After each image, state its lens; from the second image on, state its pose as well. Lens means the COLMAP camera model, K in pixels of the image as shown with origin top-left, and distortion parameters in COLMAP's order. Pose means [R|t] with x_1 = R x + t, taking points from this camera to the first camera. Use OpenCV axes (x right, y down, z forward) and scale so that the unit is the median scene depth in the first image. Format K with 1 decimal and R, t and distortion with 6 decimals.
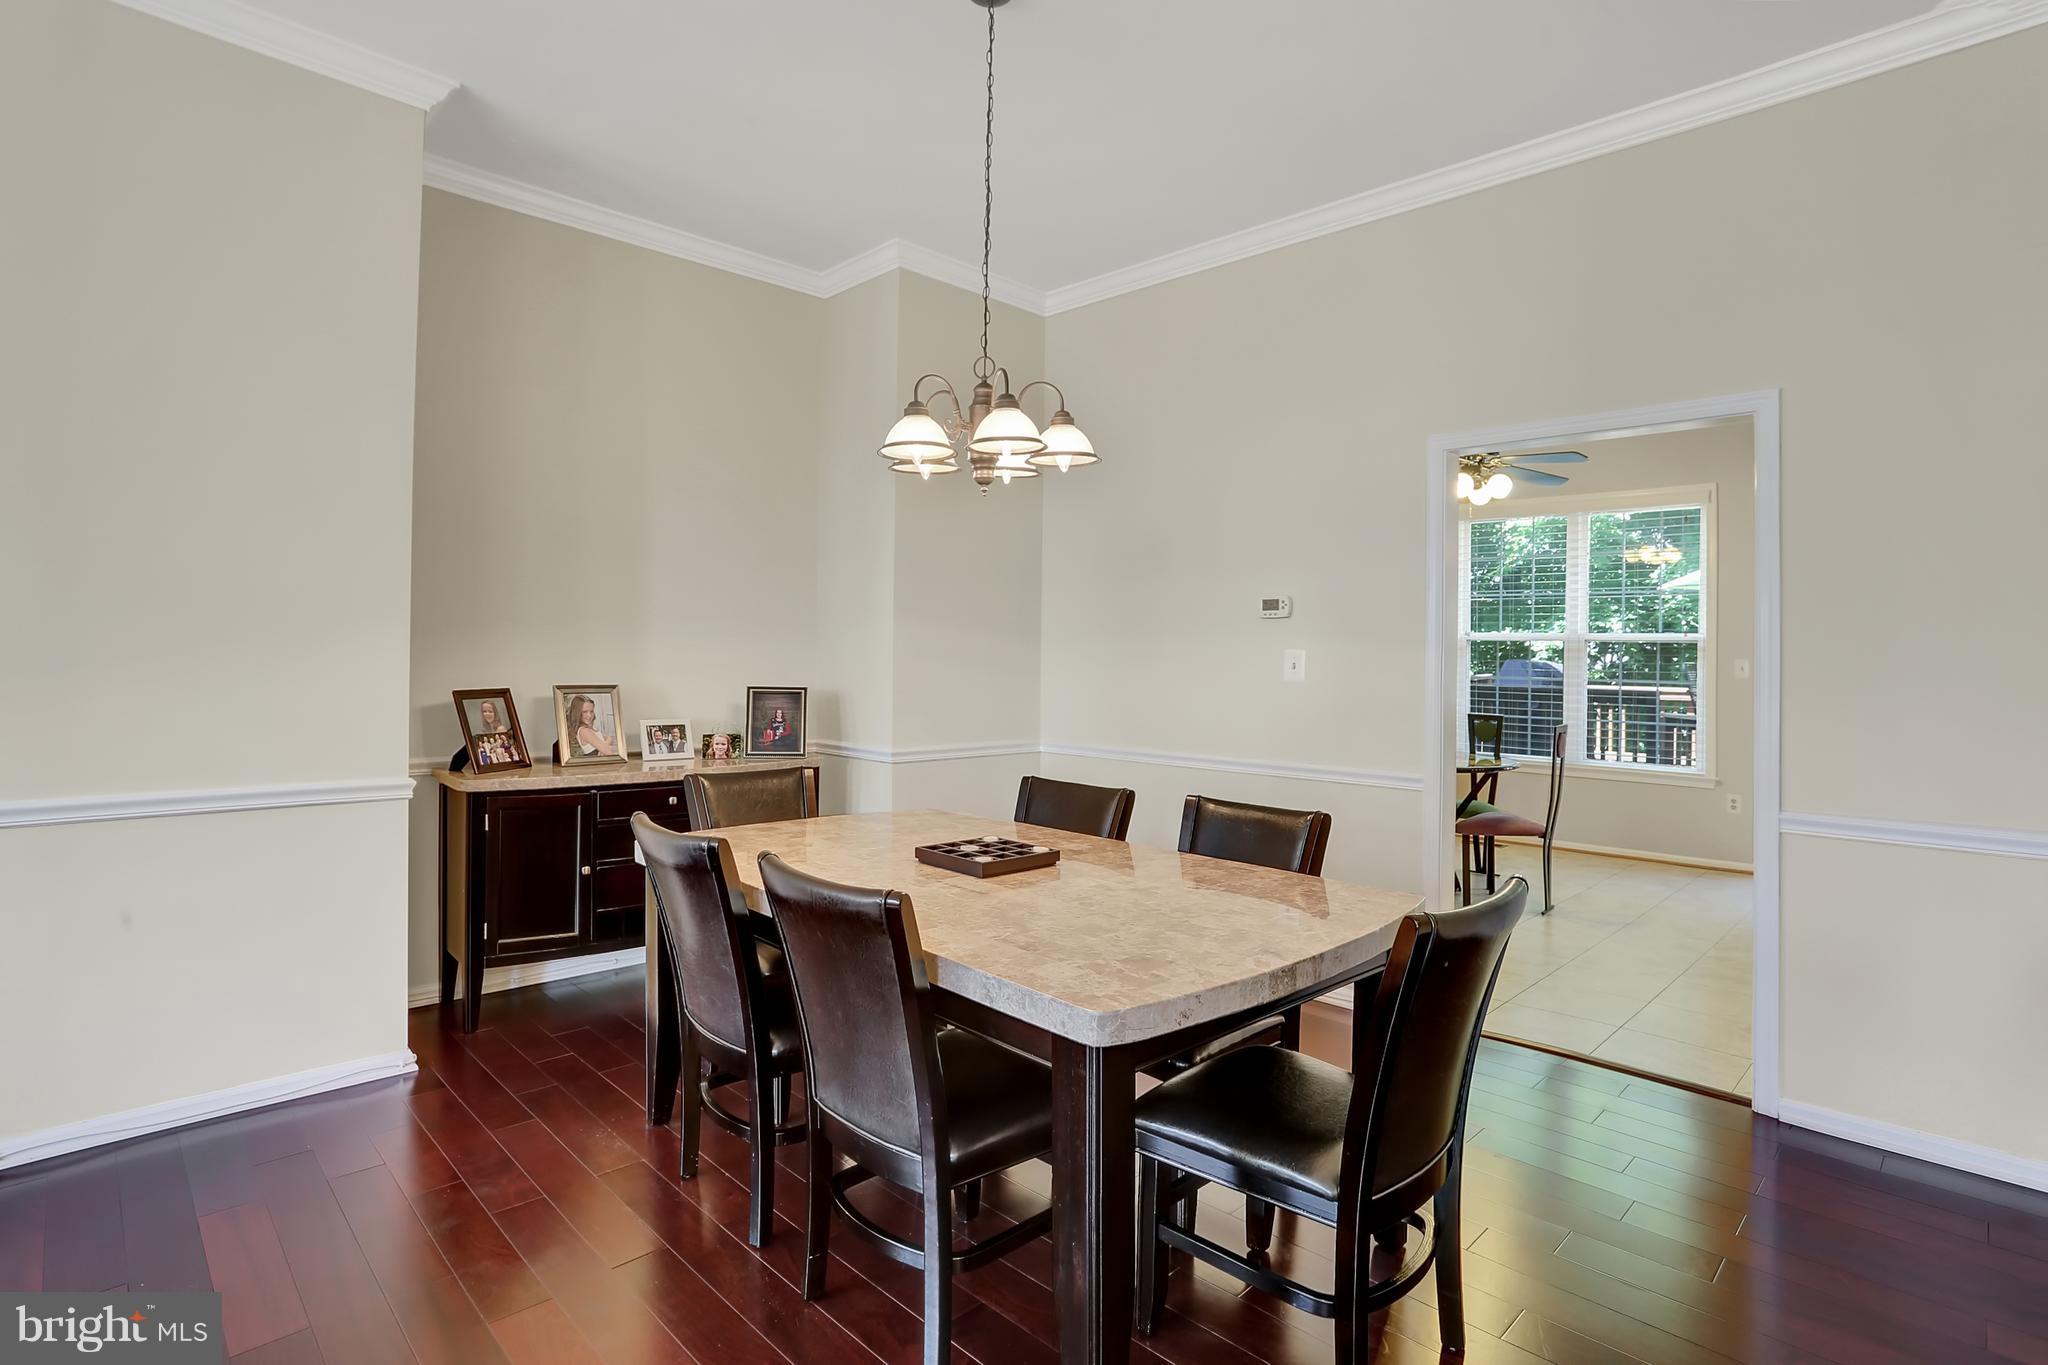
lens RADIAL K [[1006.3, 0, 1025.9], [0, 1006.3, 649.7], [0, 0, 1]] dist [-0.070780, 0.000051]
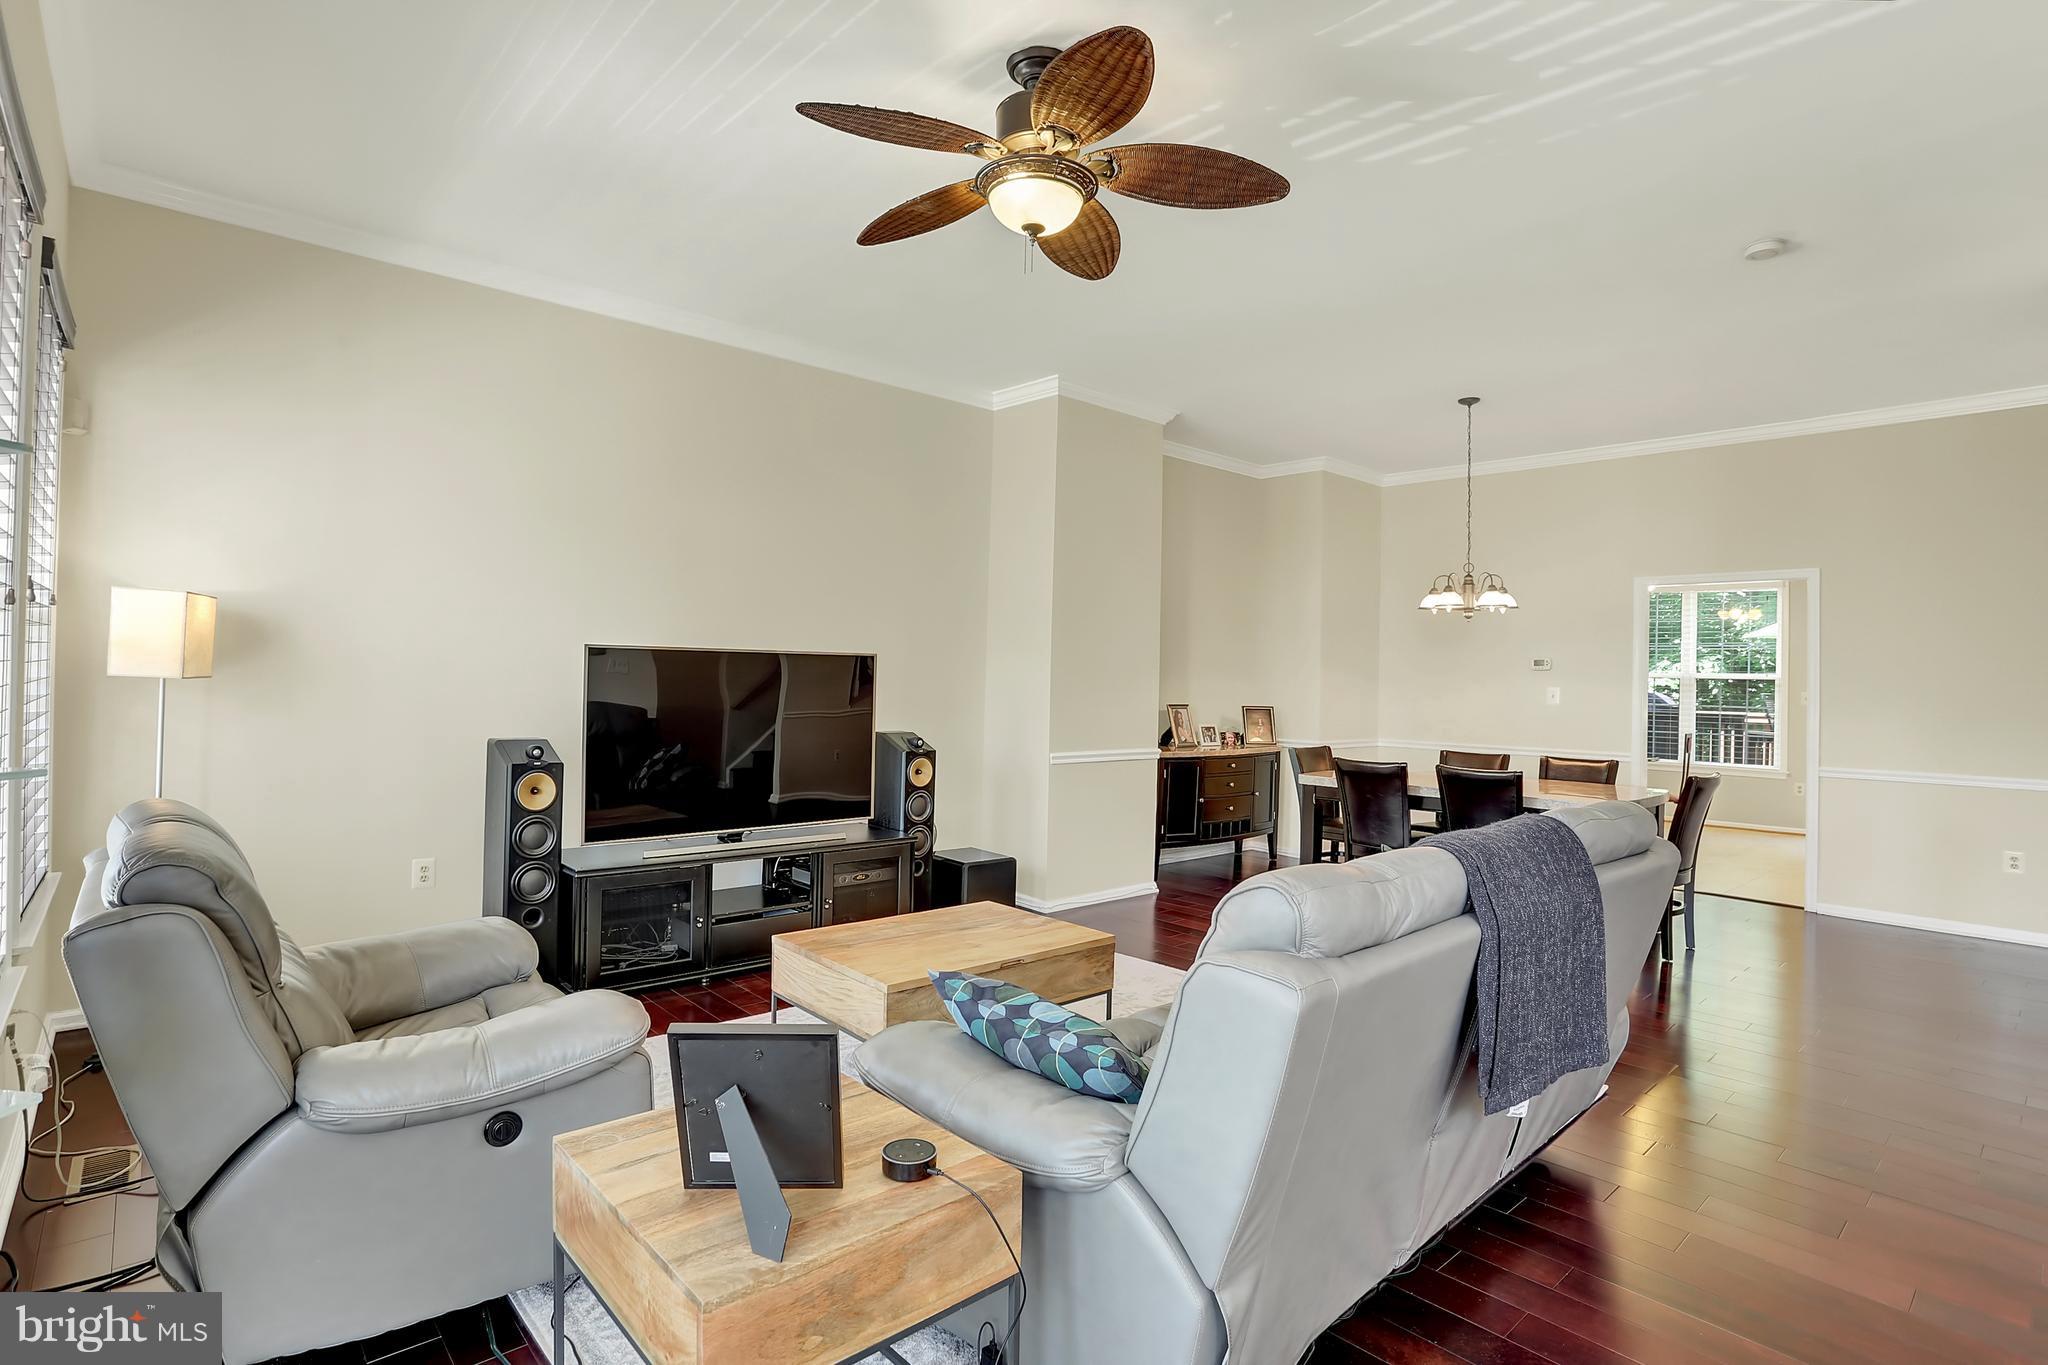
lens RADIAL K [[1023.1, 0, 1021.1], [0, 1023.1, 675.3], [0, 0, 1]] dist [-0.056596, 0.017622]
pose [[0.999259, 0.005938, -0.038038, -0.592506], [-0.005914, 0.999982, 0.000726, -0.016818], [0.038041, -0.000500, 0.999276, -0.825511]]
